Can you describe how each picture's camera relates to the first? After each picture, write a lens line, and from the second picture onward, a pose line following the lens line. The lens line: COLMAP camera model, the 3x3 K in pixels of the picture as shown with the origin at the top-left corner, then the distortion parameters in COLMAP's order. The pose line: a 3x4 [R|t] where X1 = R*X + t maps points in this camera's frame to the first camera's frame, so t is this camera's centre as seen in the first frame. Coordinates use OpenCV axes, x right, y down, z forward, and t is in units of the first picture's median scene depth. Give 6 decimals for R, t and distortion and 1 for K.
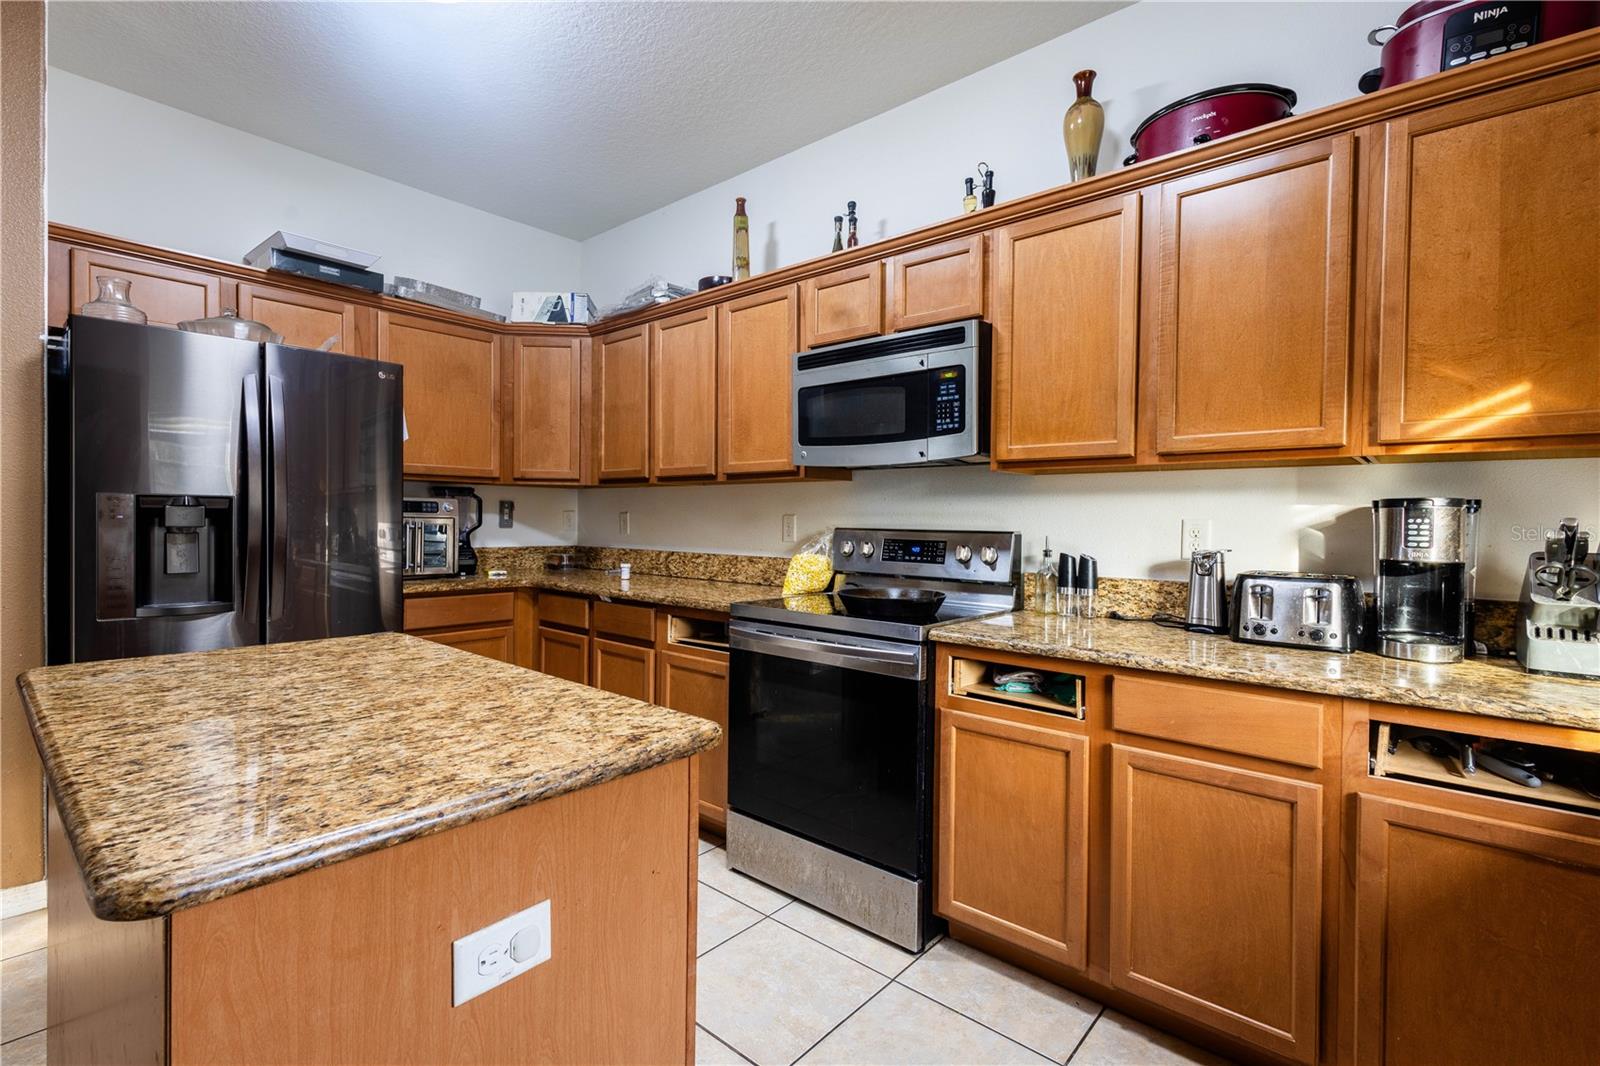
lens RADIAL K [[729.3, 0, 802.4], [0, 729.3, 530.4], [0, 0, 1]] dist [0.011267, -0.002483]
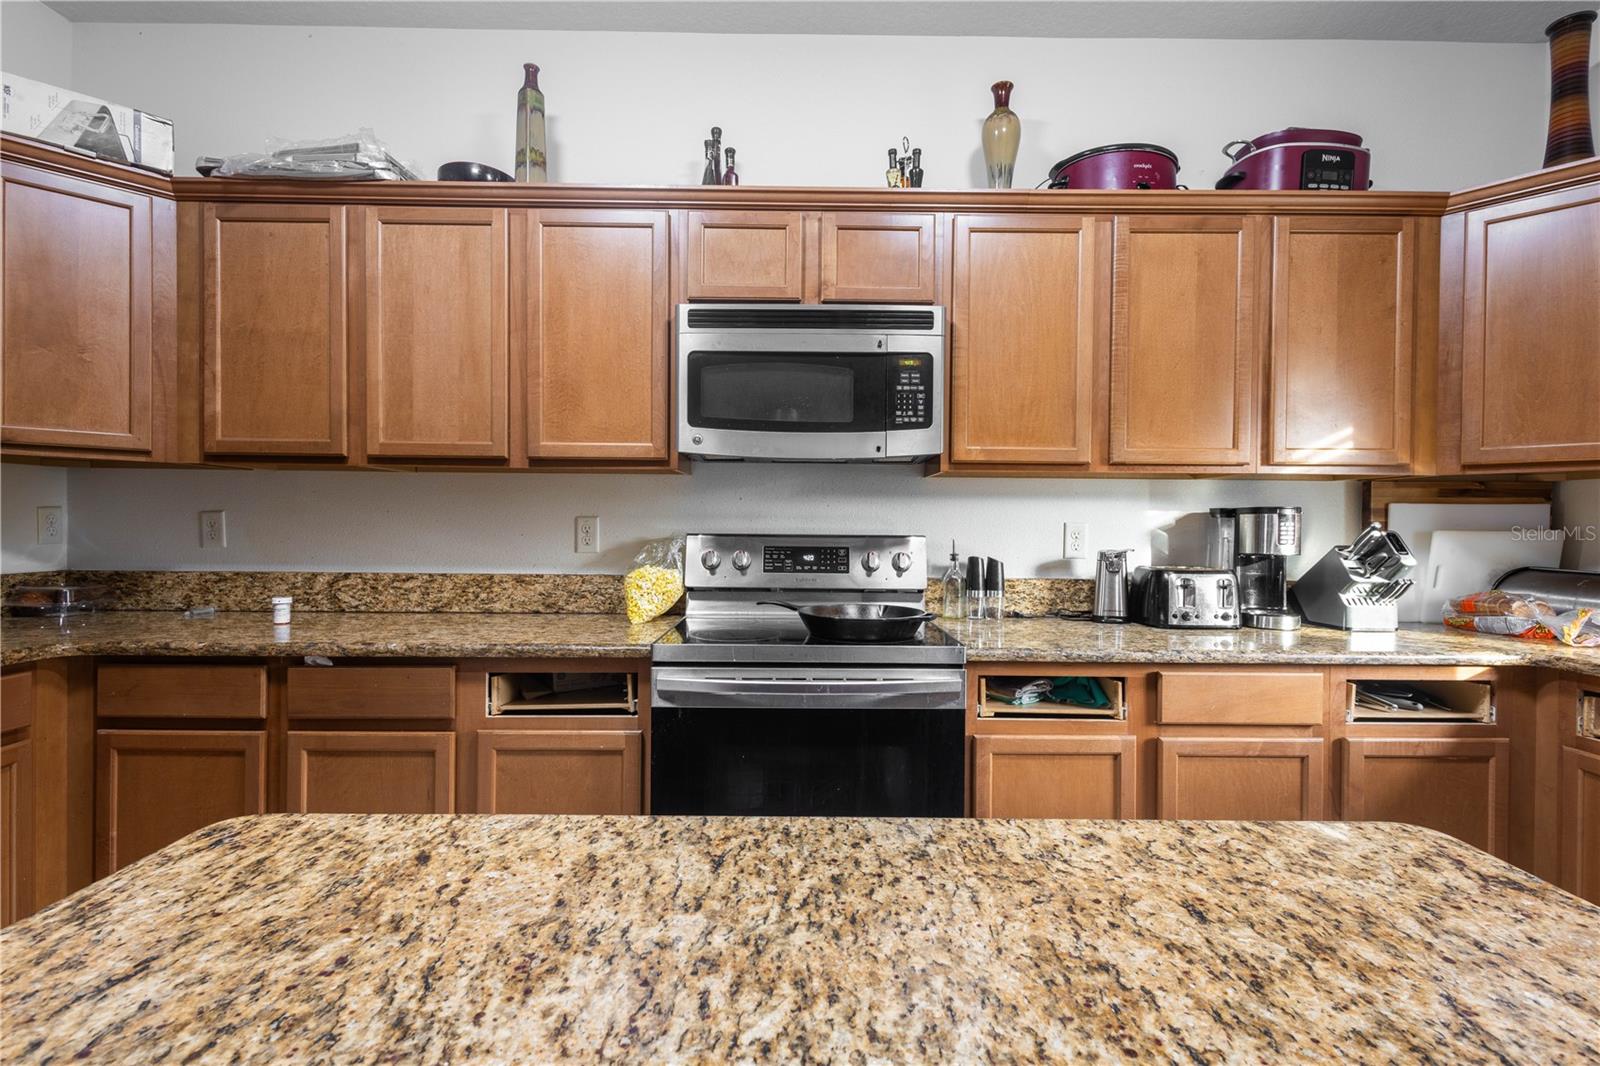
lens RADIAL K [[729.3, 0, 801.4], [0, 729.3, 530.4], [0, 0, 1]] dist [0.011267, -0.002483]
pose [[0.752033, -0.011433, 0.659026, -0.476640], [0.010278, 0.999931, 0.005619, -0.012498], [-0.659045, 0.002548, 0.752099, 0.400545]]
